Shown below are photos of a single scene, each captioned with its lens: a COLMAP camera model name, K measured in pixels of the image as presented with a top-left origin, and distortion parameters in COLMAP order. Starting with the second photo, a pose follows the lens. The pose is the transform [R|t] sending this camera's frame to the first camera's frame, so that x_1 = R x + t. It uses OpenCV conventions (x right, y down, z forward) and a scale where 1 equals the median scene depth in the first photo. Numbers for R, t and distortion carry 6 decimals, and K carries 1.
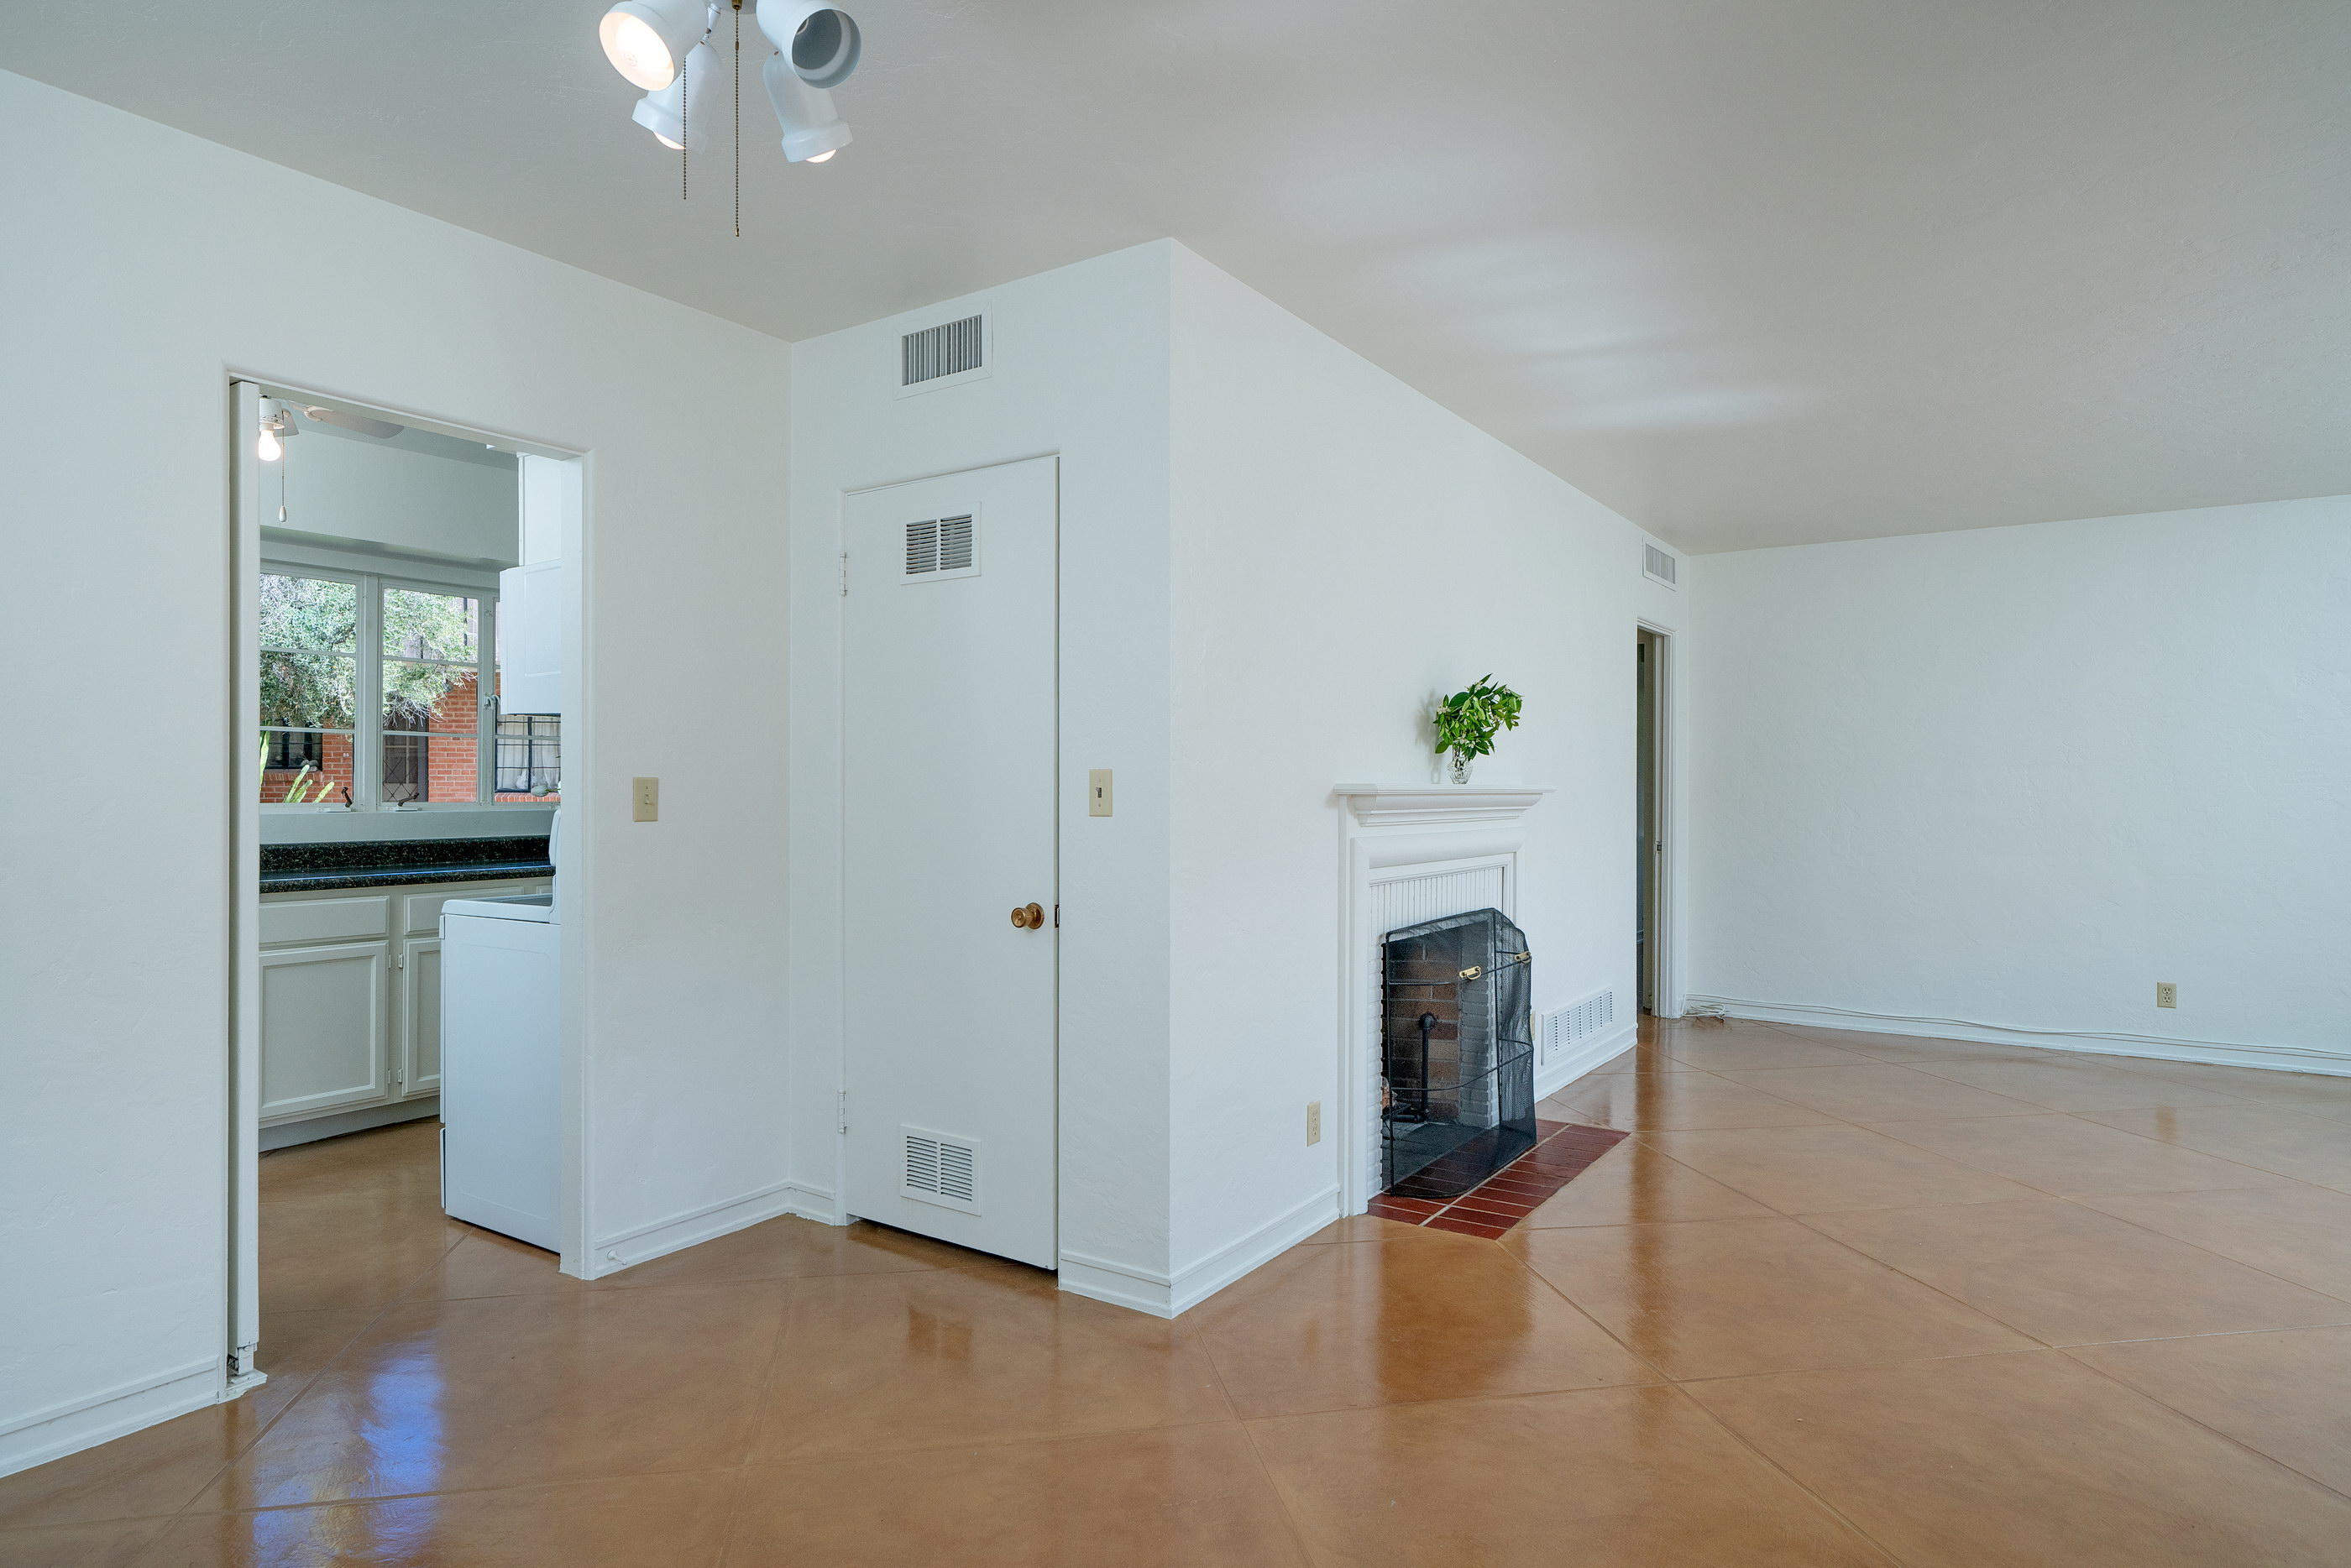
lens RADIAL K [[1319.8, 0, 1165.7], [0, 1319.8, 779.1], [0, 0, 1]] dist [-0.031713, 0.000271]
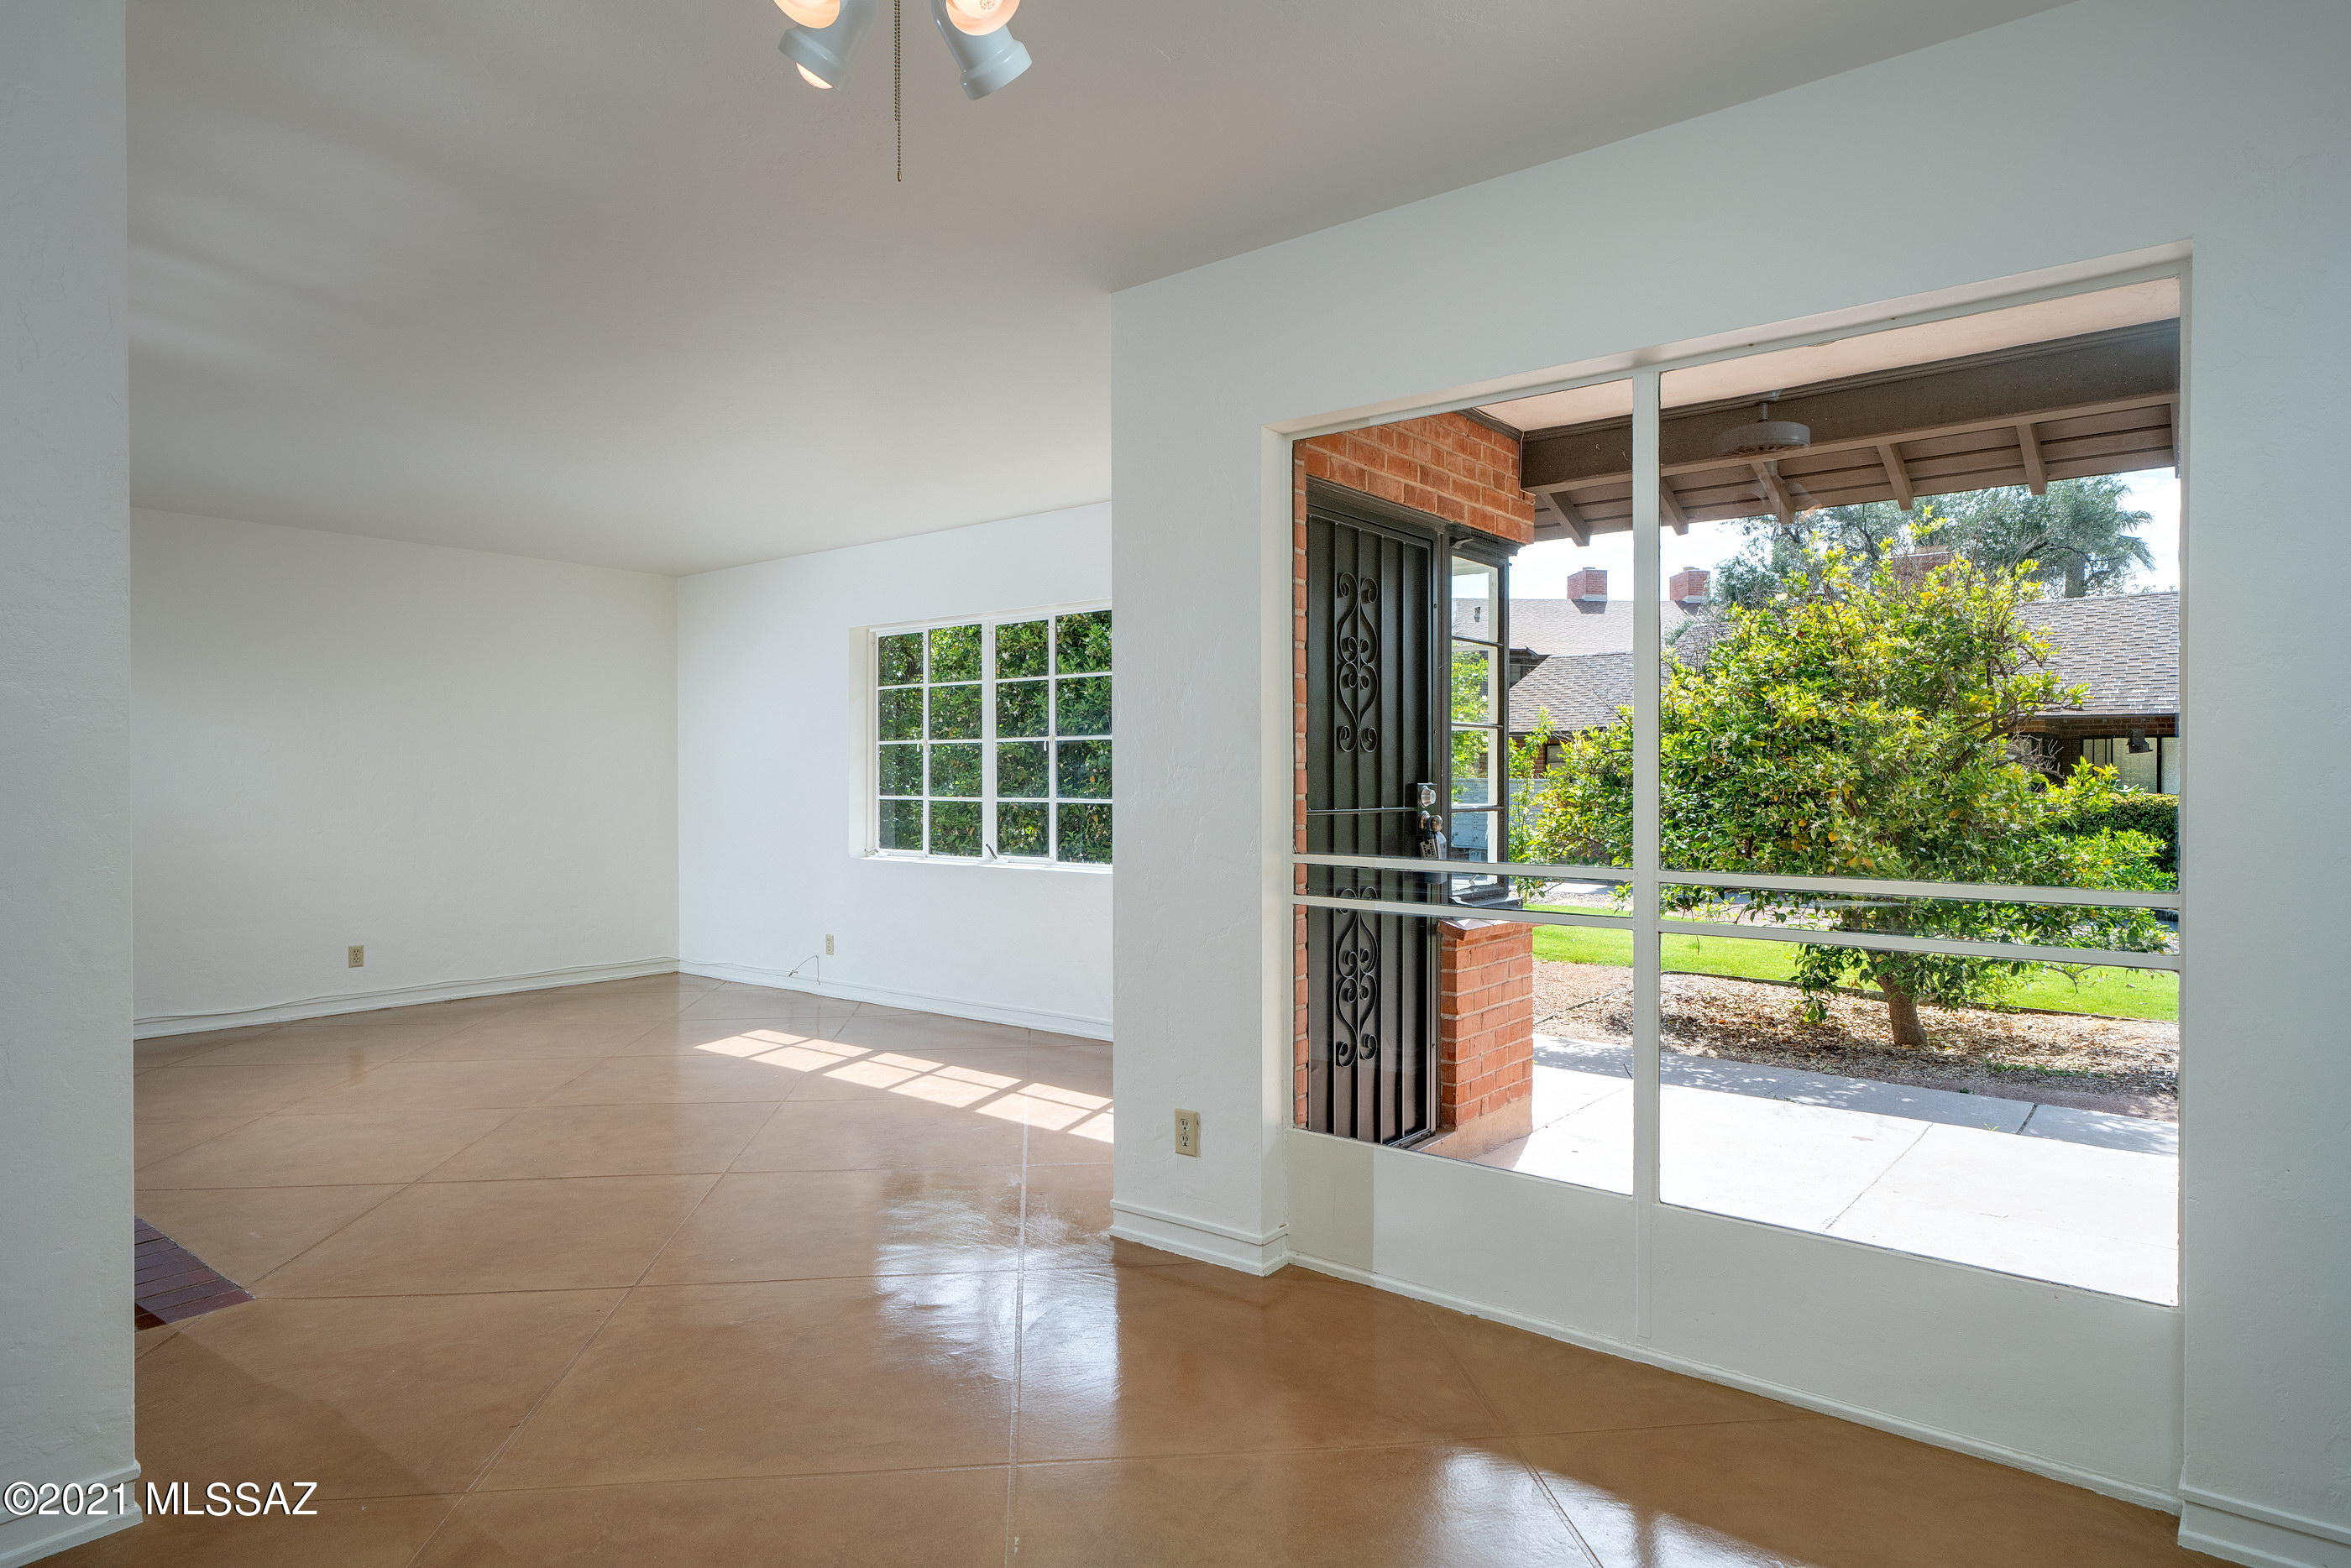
lens RADIAL K [[1319.8, 0, 1165.7], [0, 1319.8, 779.1], [0, 0, 1]] dist [-0.031713, 0.000271]
pose [[0.090207, -0.015362, 0.995805, -0.510996], [0.007731, 0.999862, 0.014725, -0.002322], [-0.995893, 0.006370, 0.090314, 0.297136]]
